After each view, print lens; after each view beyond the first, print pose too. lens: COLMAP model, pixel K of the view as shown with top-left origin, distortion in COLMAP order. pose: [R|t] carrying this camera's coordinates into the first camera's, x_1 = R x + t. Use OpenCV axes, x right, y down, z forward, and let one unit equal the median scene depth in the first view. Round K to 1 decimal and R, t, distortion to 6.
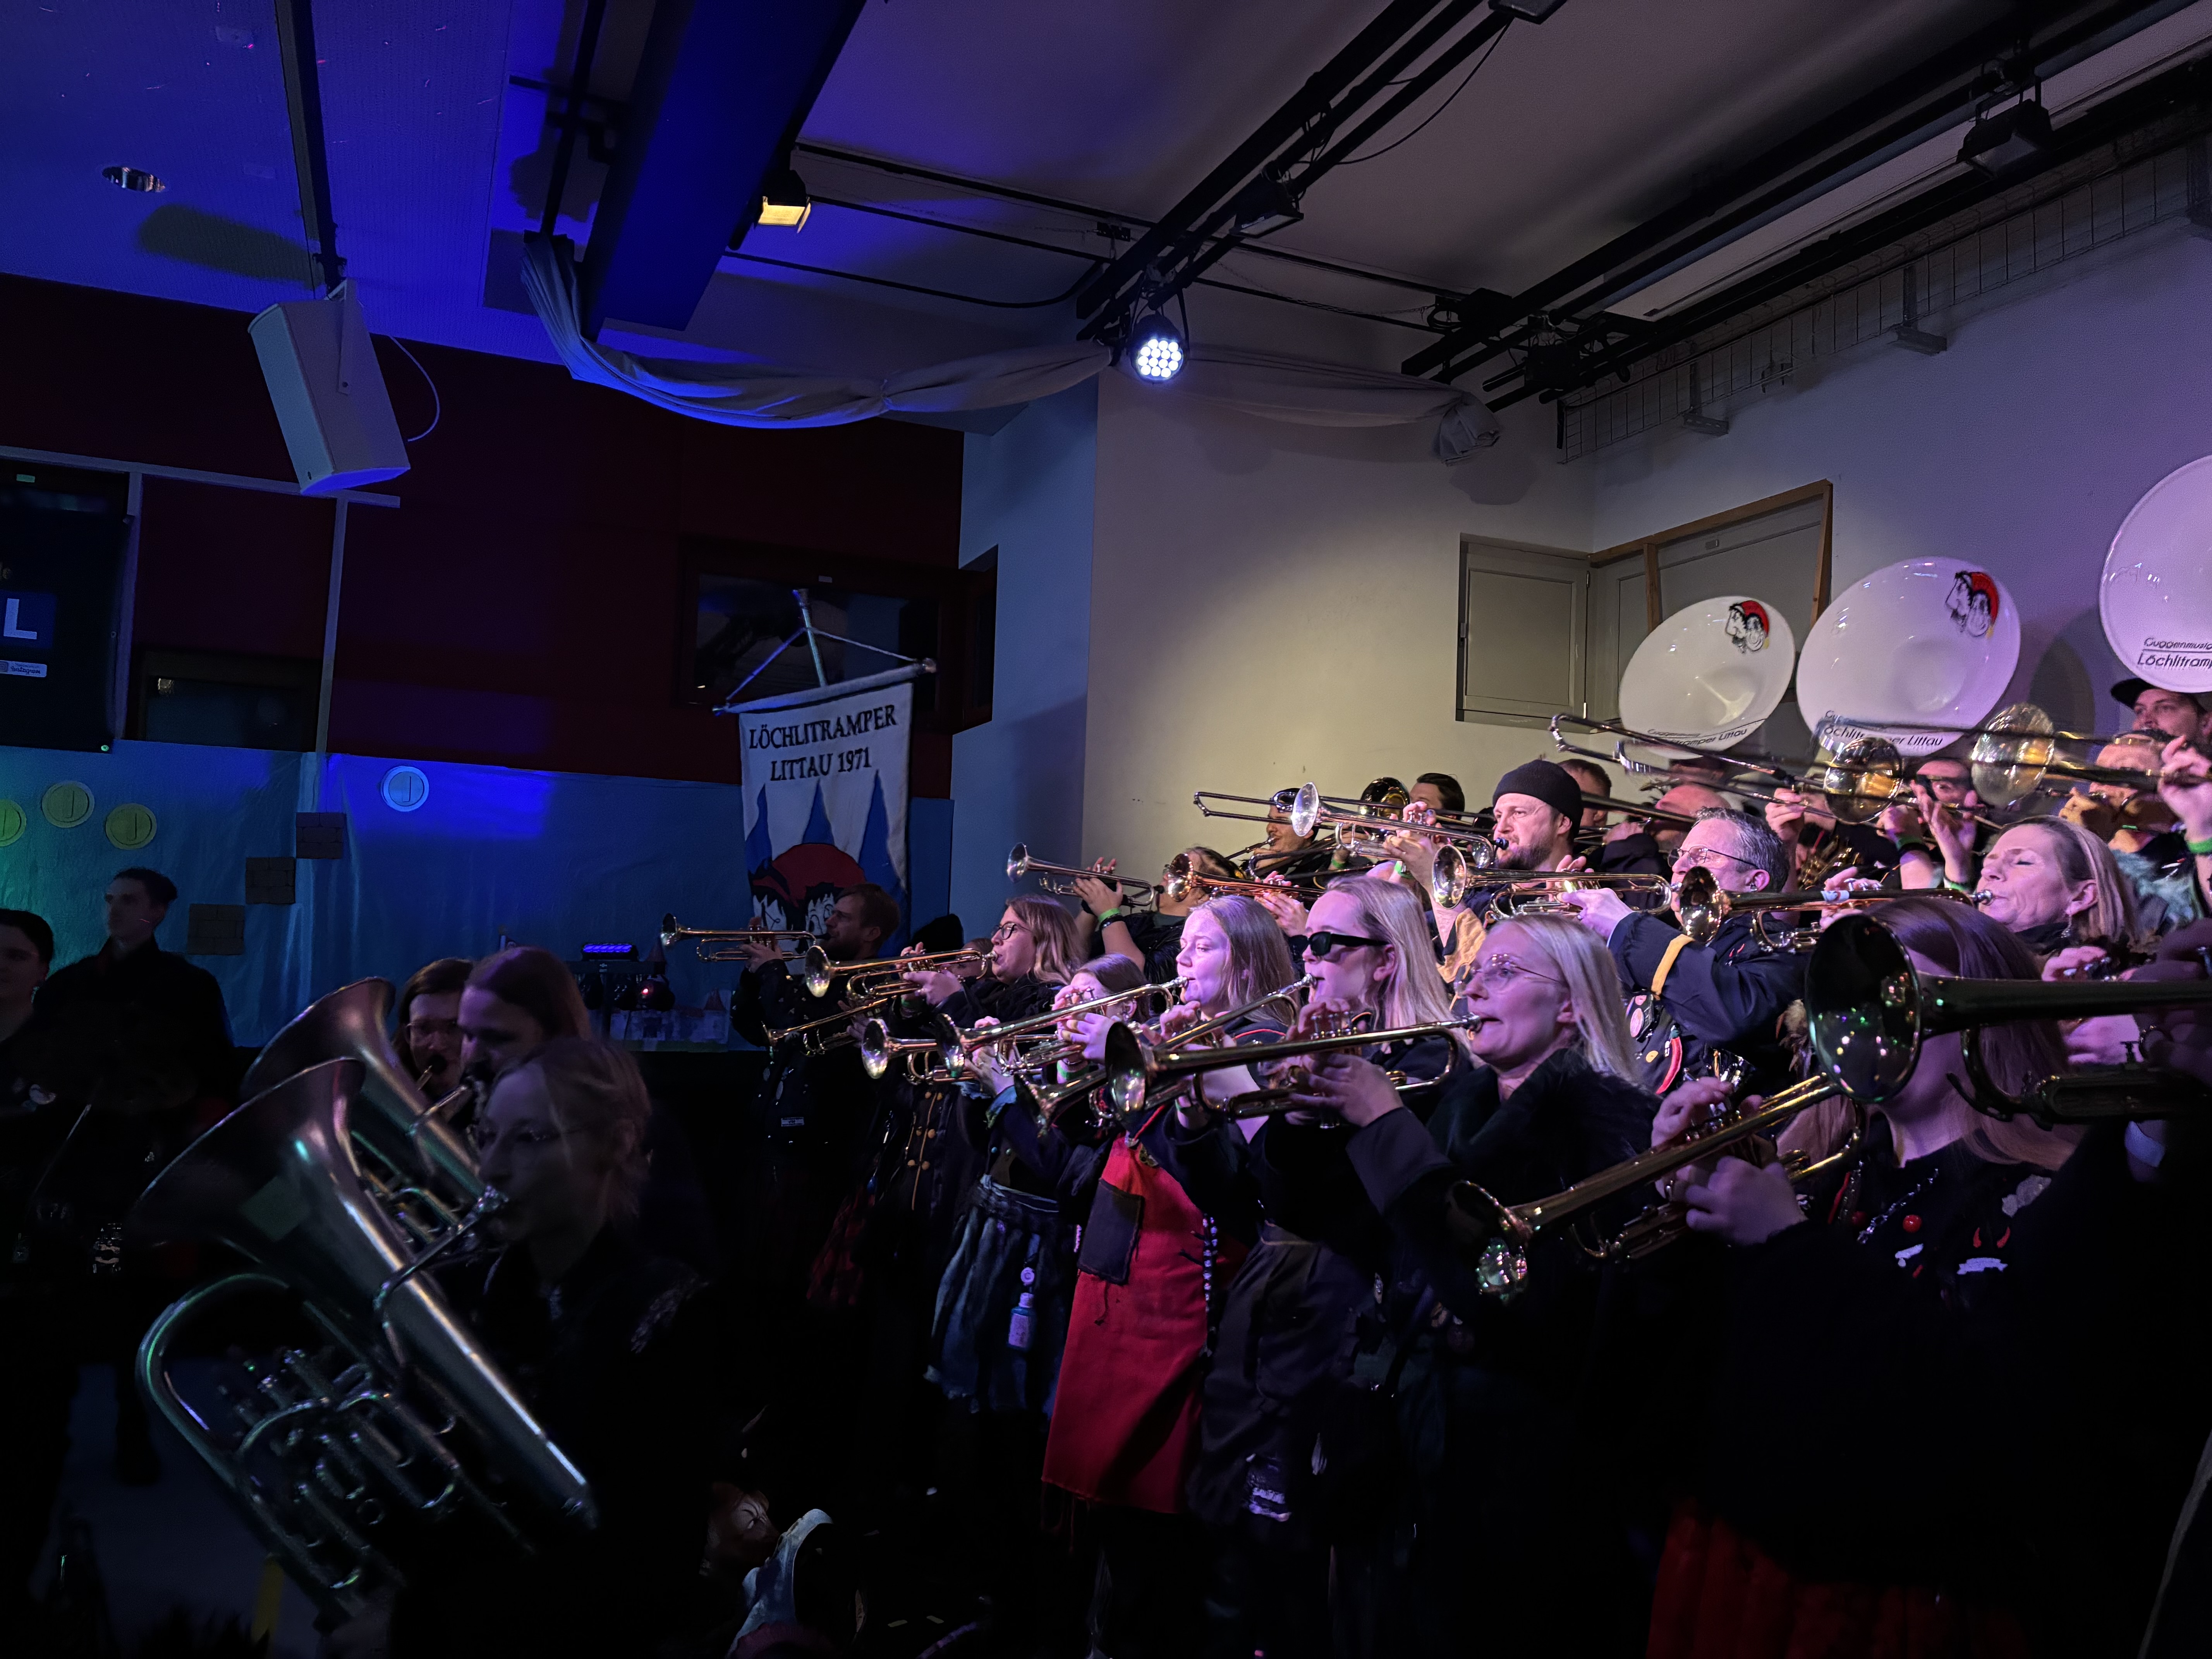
lens RADIAL K [[1646.3, 0, 1126.7], [0, 1646.3, 833.8], [0, 0, 1]] dist [0.011800, -0.008284]
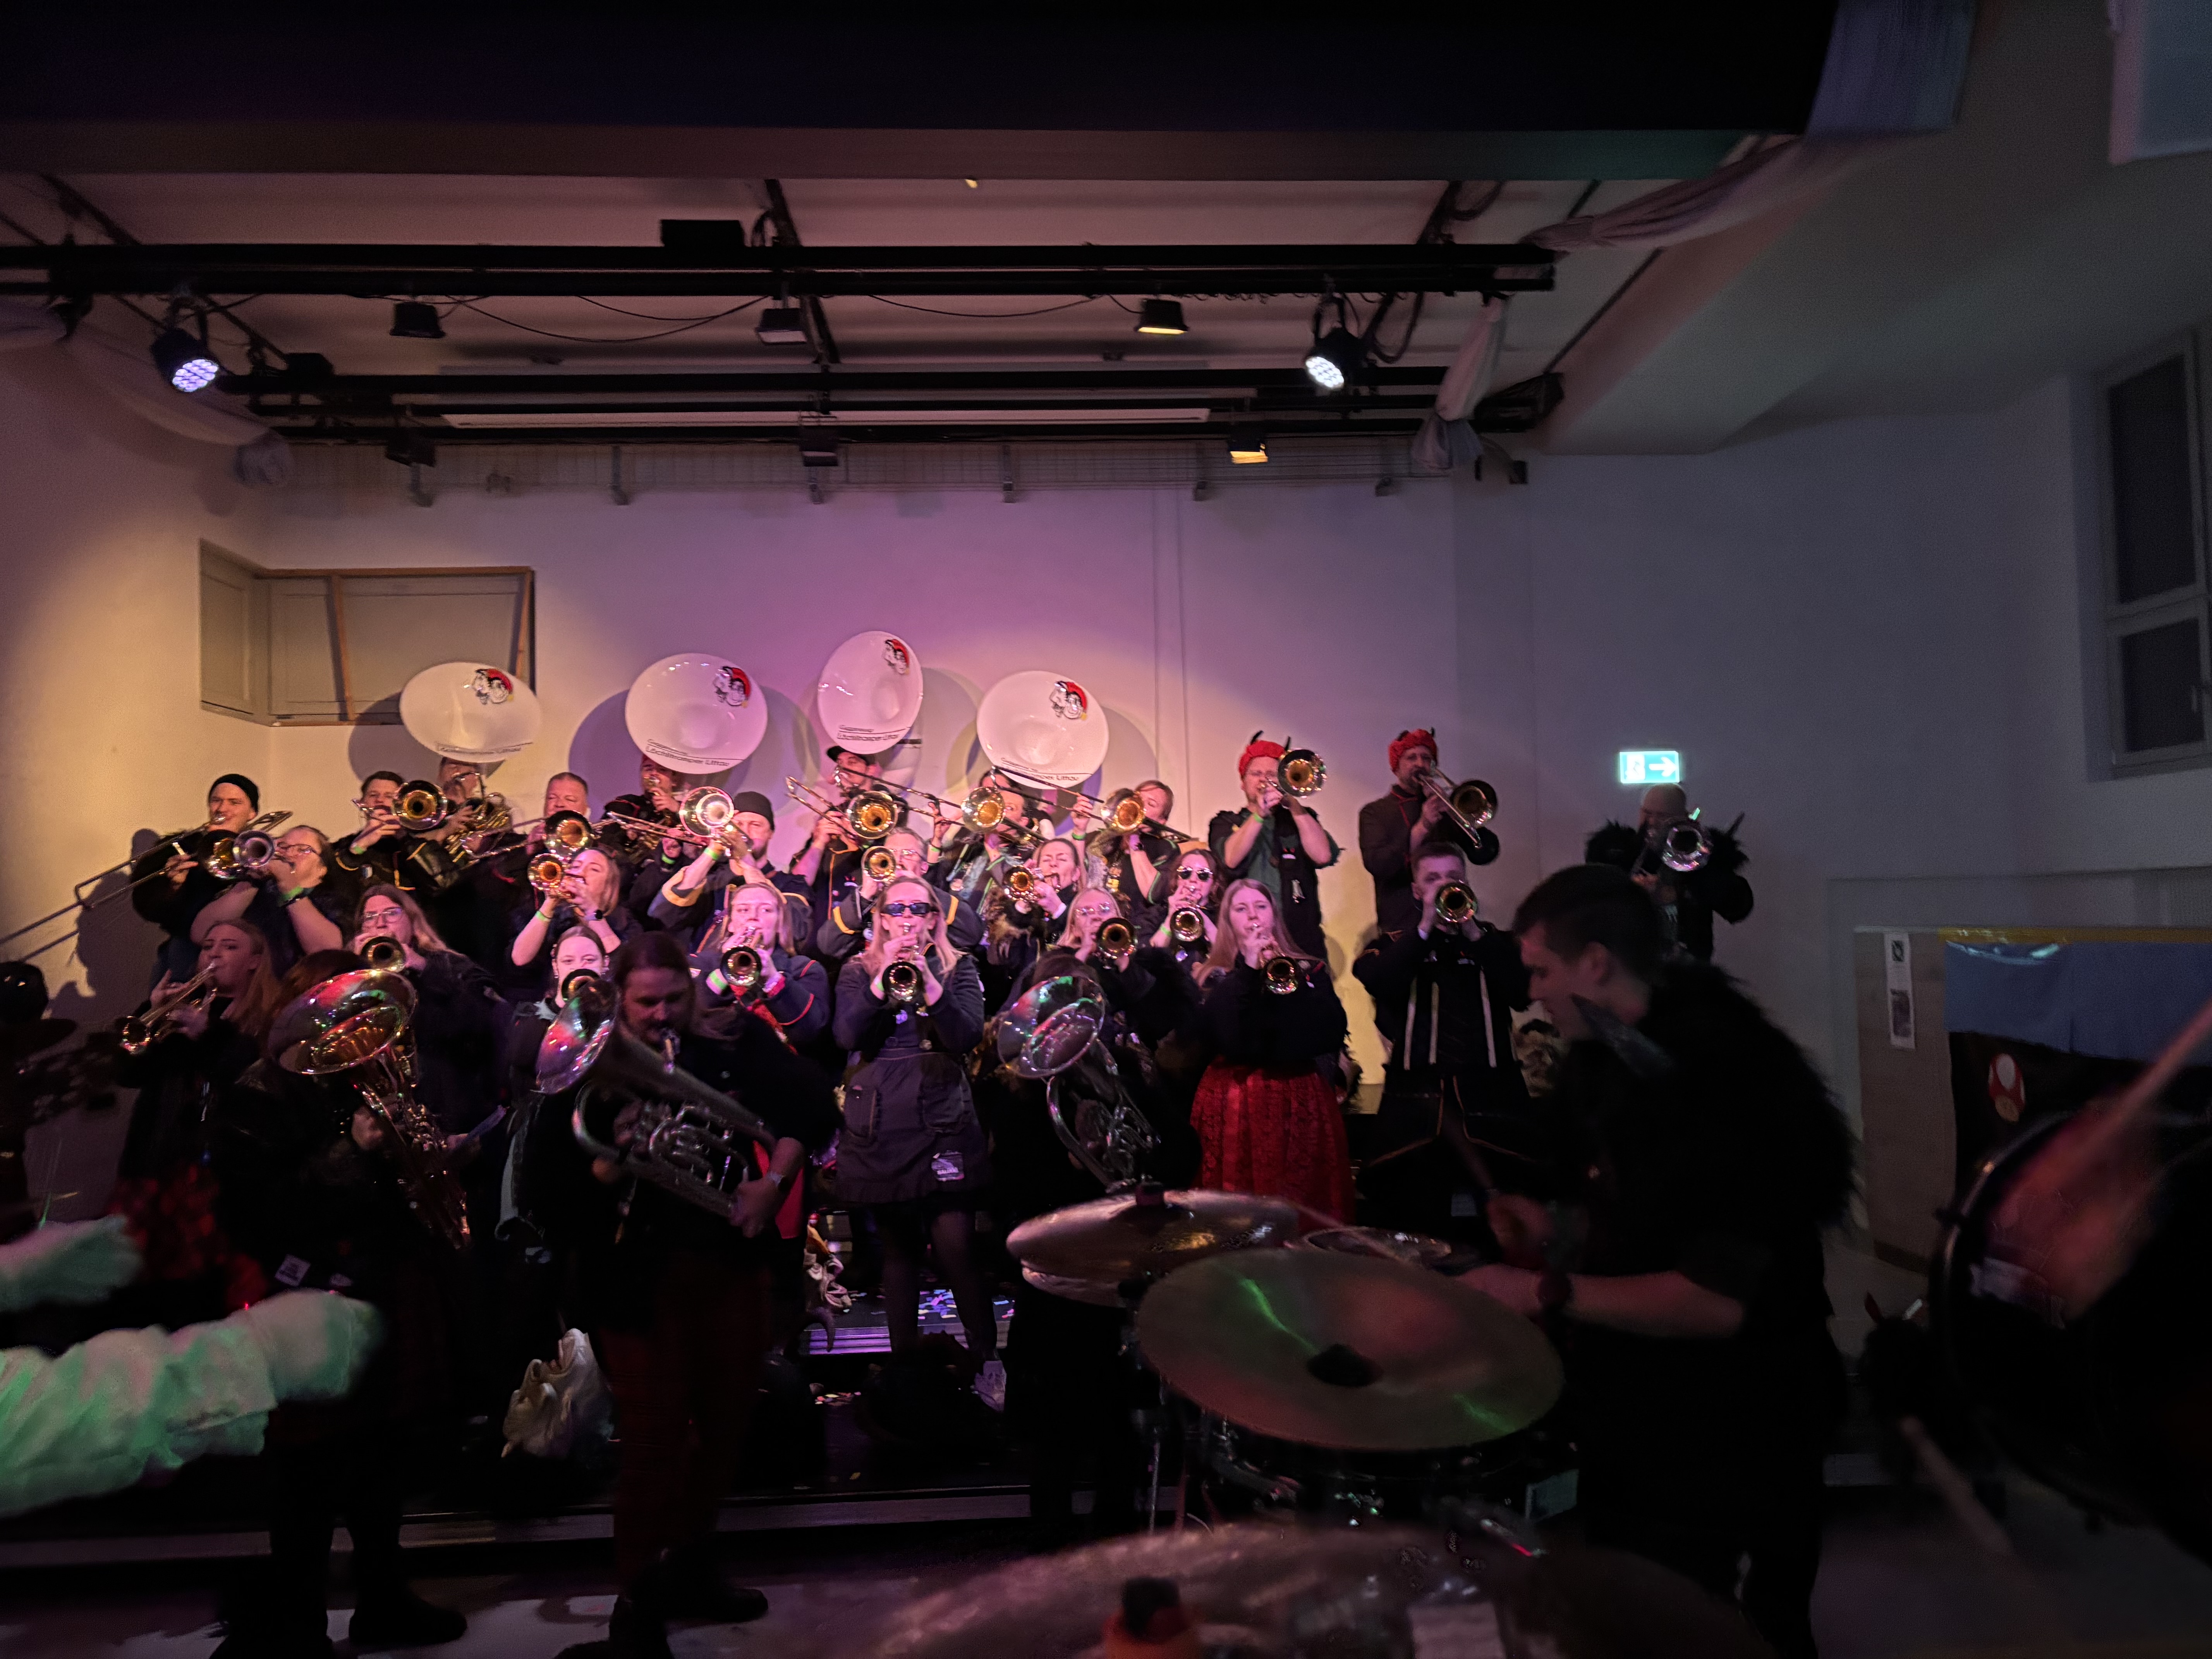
lens RADIAL K [[1670.5, 0, 1163.3], [0, 1670.5, 830.5], [0, 0, 1]] dist [-0.008865, 0.006008]
pose [[0.262233, -0.005245, 0.964990, -0.773079], [-0.028994, 0.999491, 0.013311, -0.022236], [-0.964569, -0.031469, 0.261947, 0.090748]]
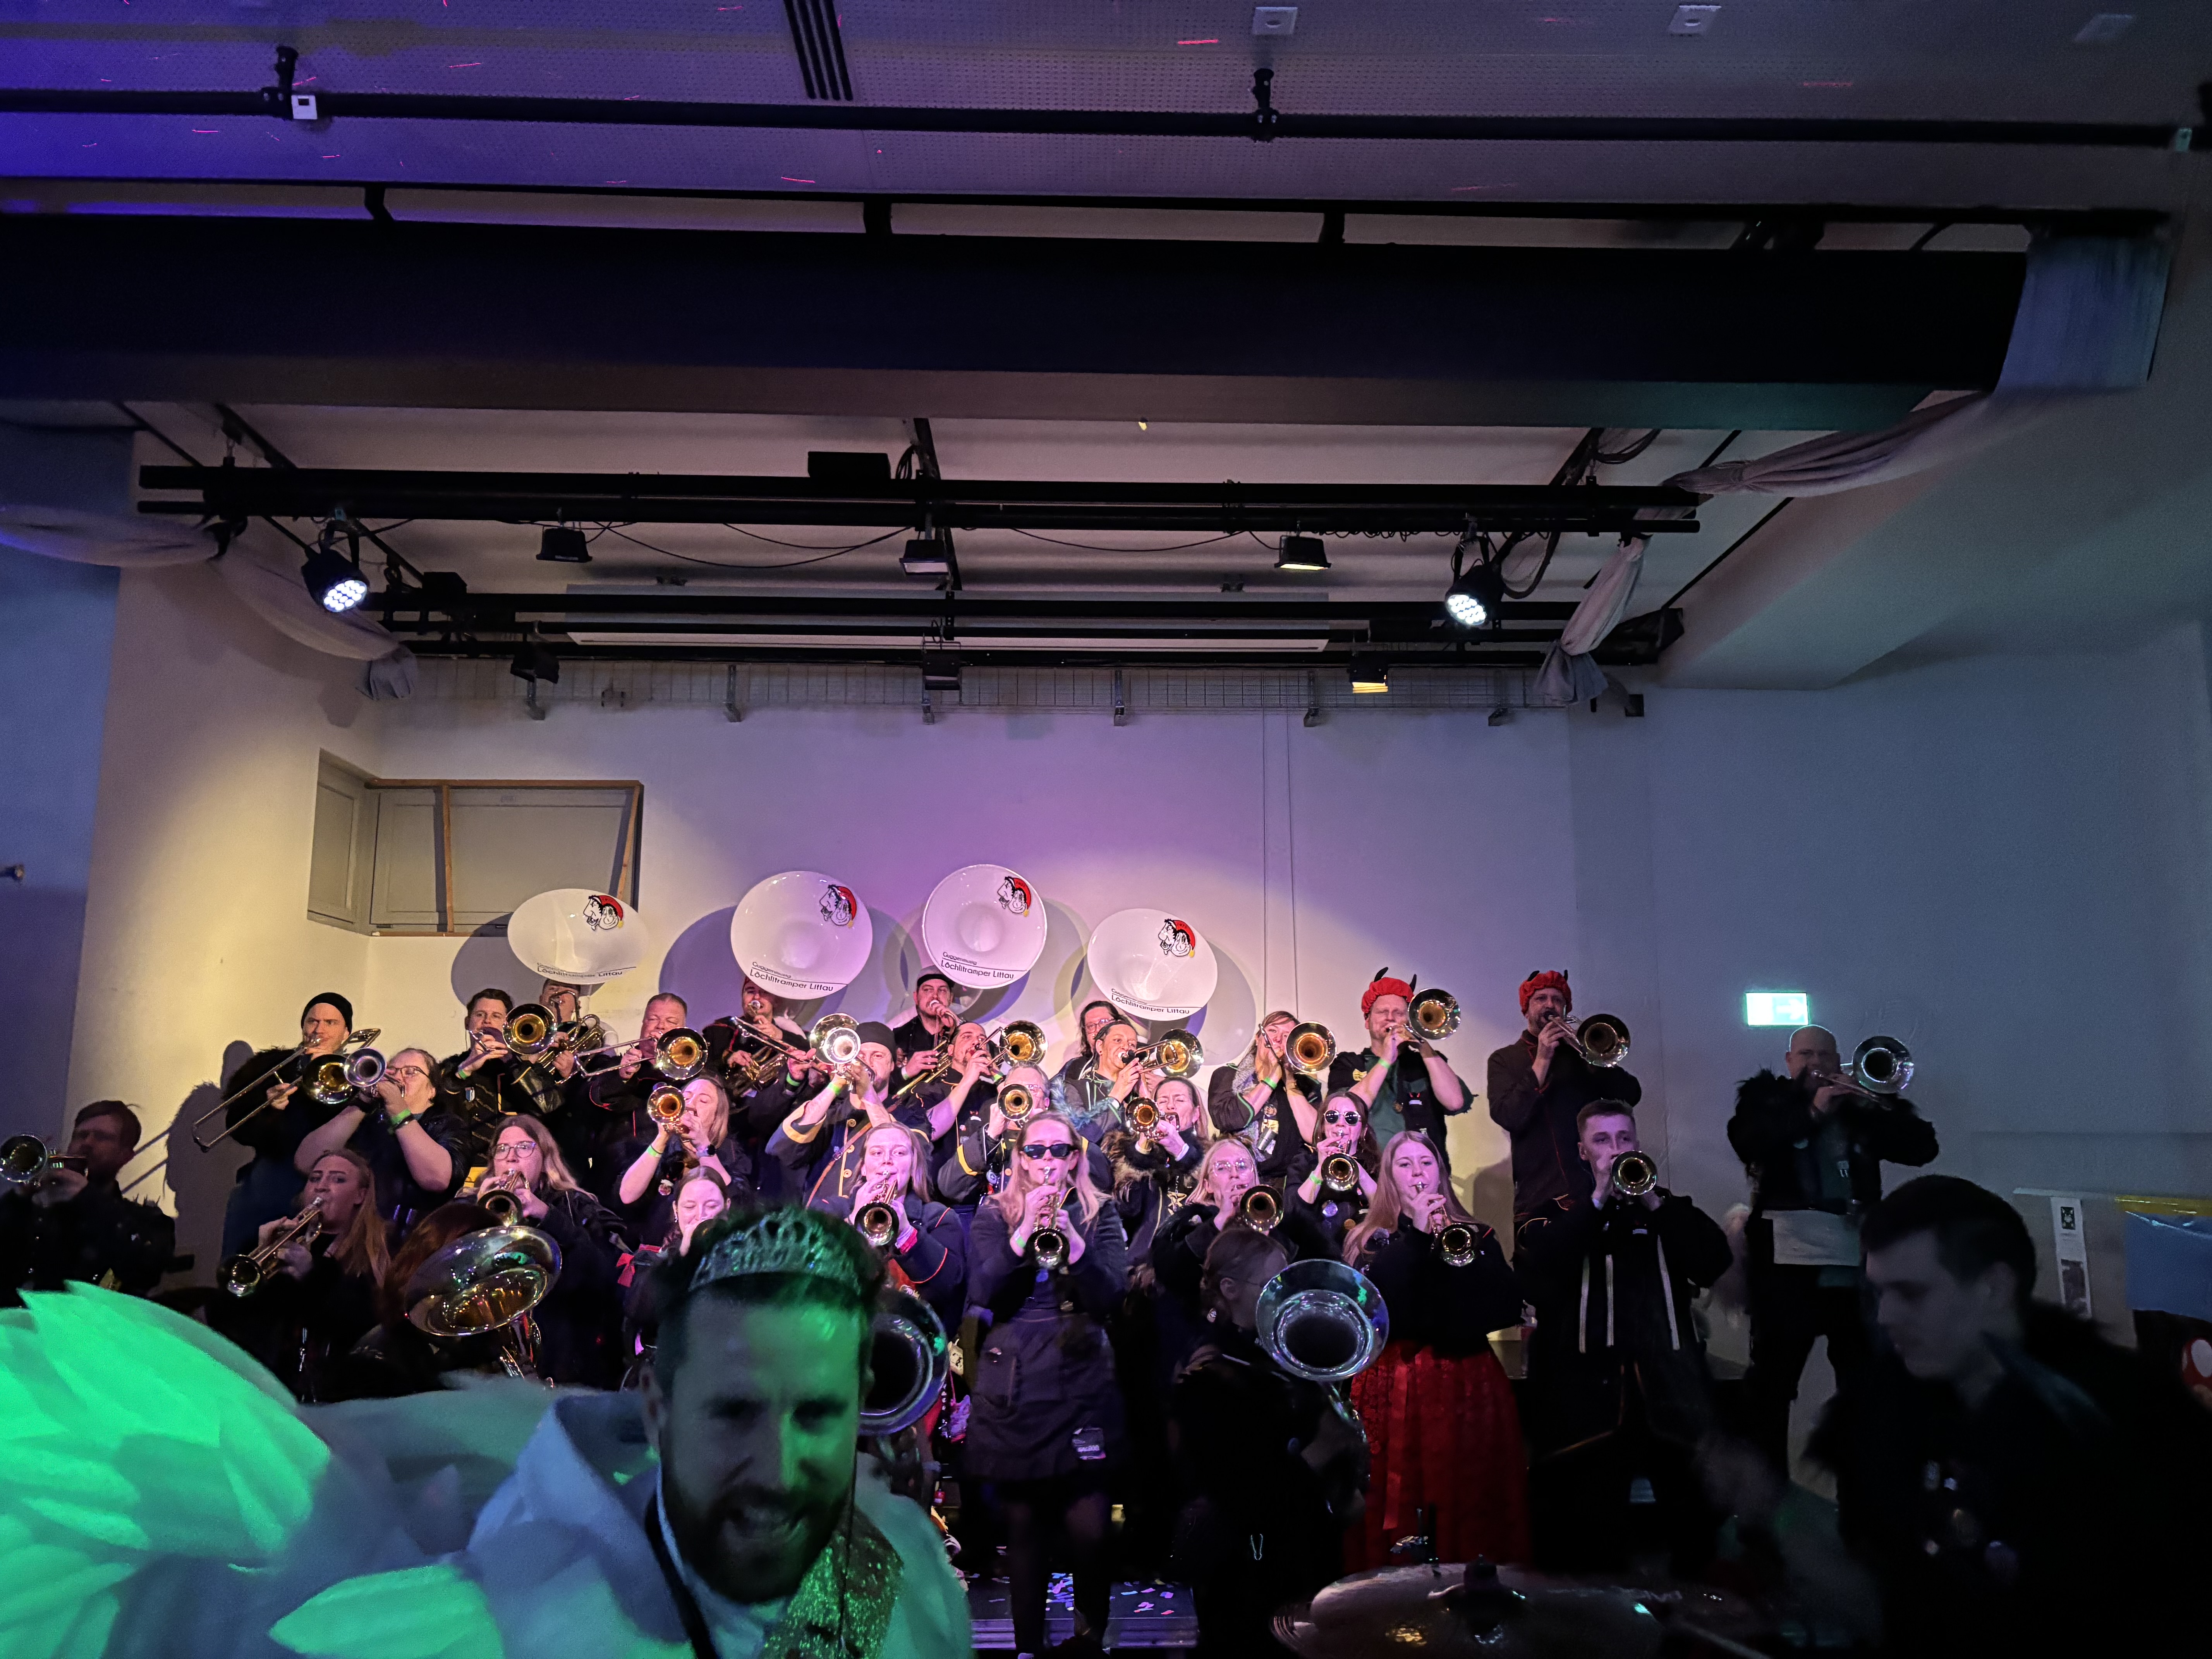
lens RADIAL K [[1657.0, 0, 1139.1], [0, 1657.0, 836.2], [0, 0, 1]] dist [0.001583, -0.002447]
pose [[0.286748, 0.110628, 0.951597, -0.756244], [-0.051553, 0.993653, -0.099983, -0.045757], [-0.956618, -0.020388, 0.290632, 0.169252]]
